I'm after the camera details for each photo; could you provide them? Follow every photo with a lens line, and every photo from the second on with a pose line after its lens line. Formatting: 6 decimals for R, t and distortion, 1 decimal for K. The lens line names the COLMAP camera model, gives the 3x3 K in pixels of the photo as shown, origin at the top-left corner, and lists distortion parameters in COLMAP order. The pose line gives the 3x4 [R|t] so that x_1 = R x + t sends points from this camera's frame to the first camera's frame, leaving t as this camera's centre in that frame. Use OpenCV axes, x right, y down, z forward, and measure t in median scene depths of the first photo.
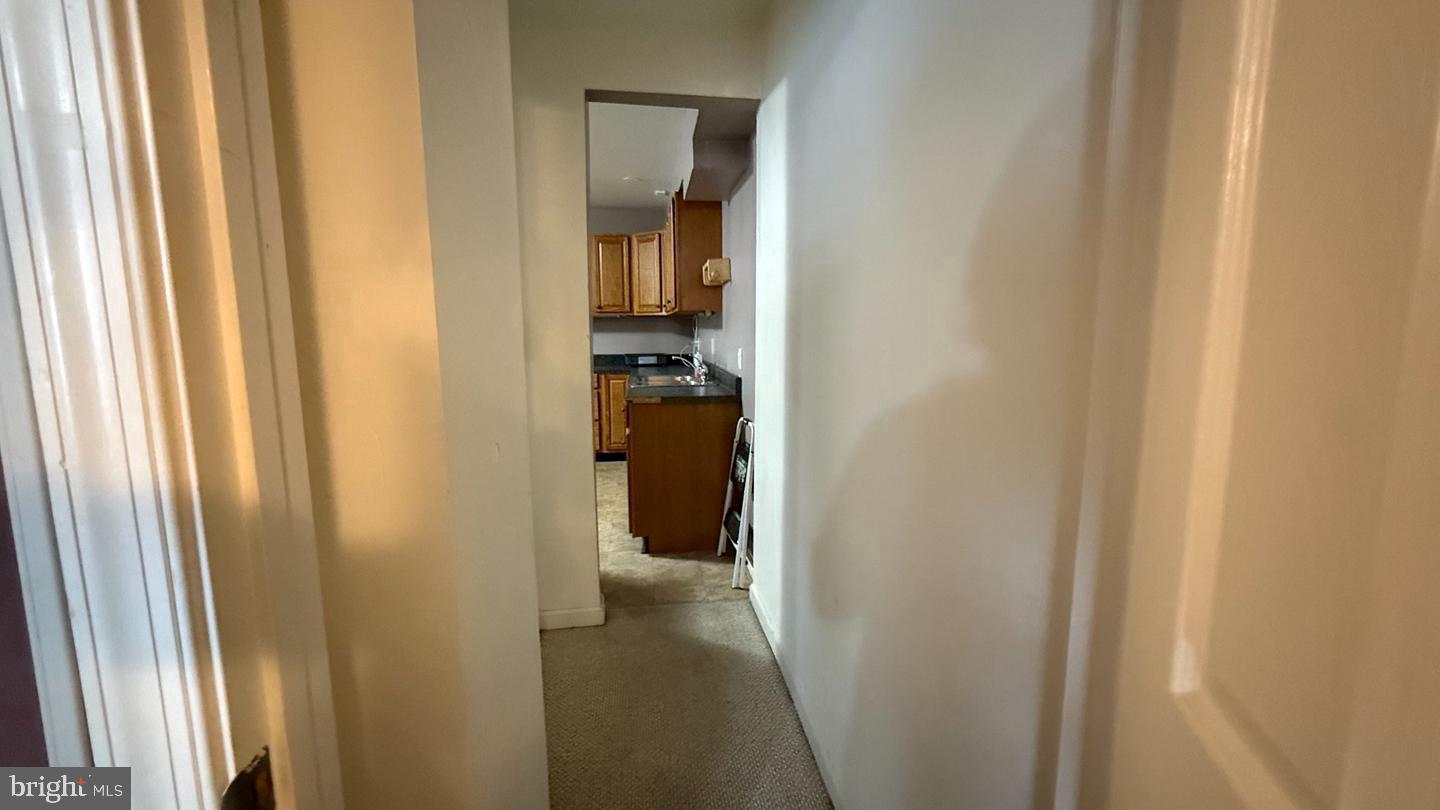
lens RADIAL K [[572.2, 0, 728.2], [0, 572.2, 407.5], [0, 0, 1]] dist [-0.000677, -0.000326]
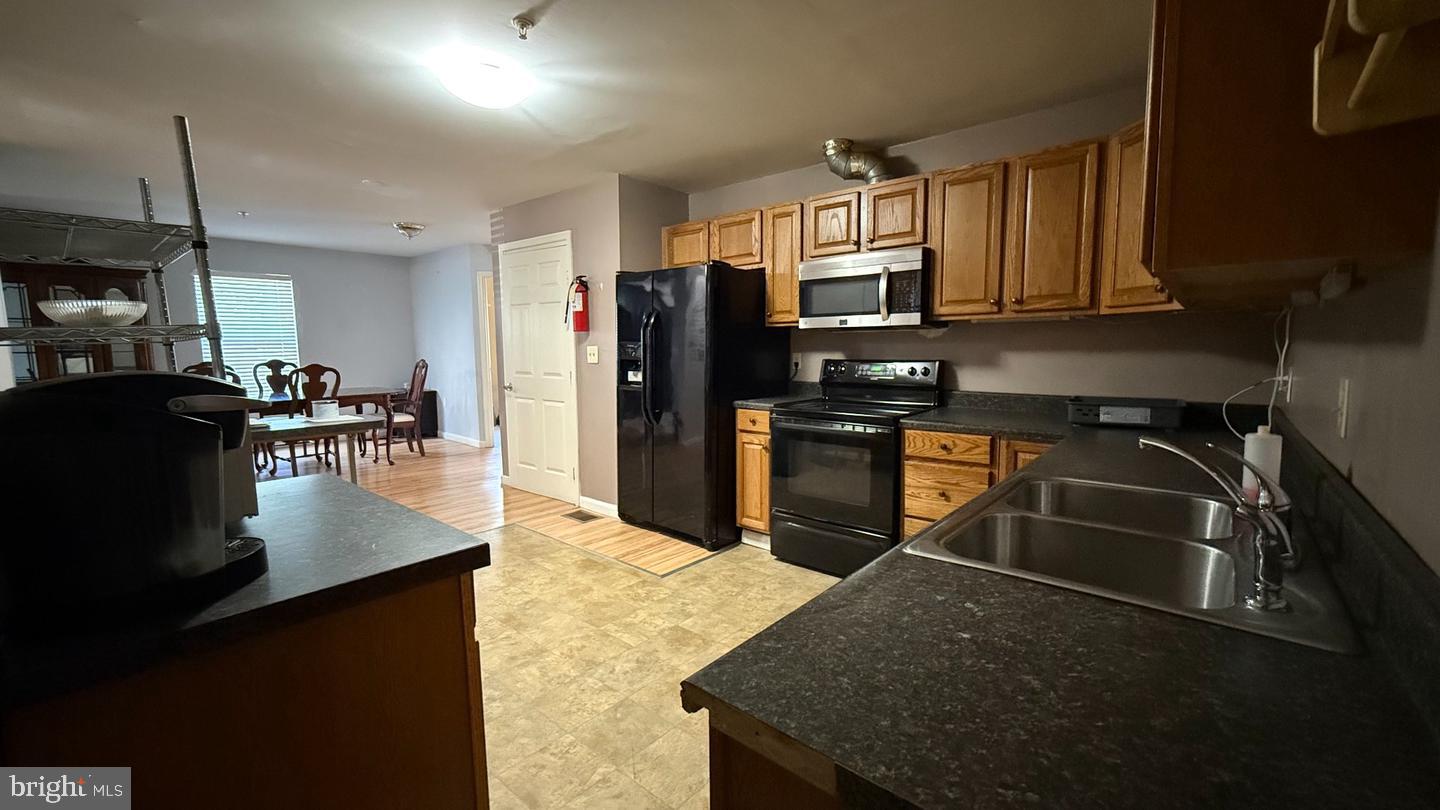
lens RADIAL K [[572.2, 0, 731.5], [0, 572.2, 396.3], [0, 0, 1]] dist [-0.000677, -0.000326]
pose [[0.664940, 0.062814, -0.744250, -0.016048], [-0.097101, 0.995271, -0.002755, -0.066606], [0.740558, 0.074099, 0.667895, 0.486851]]
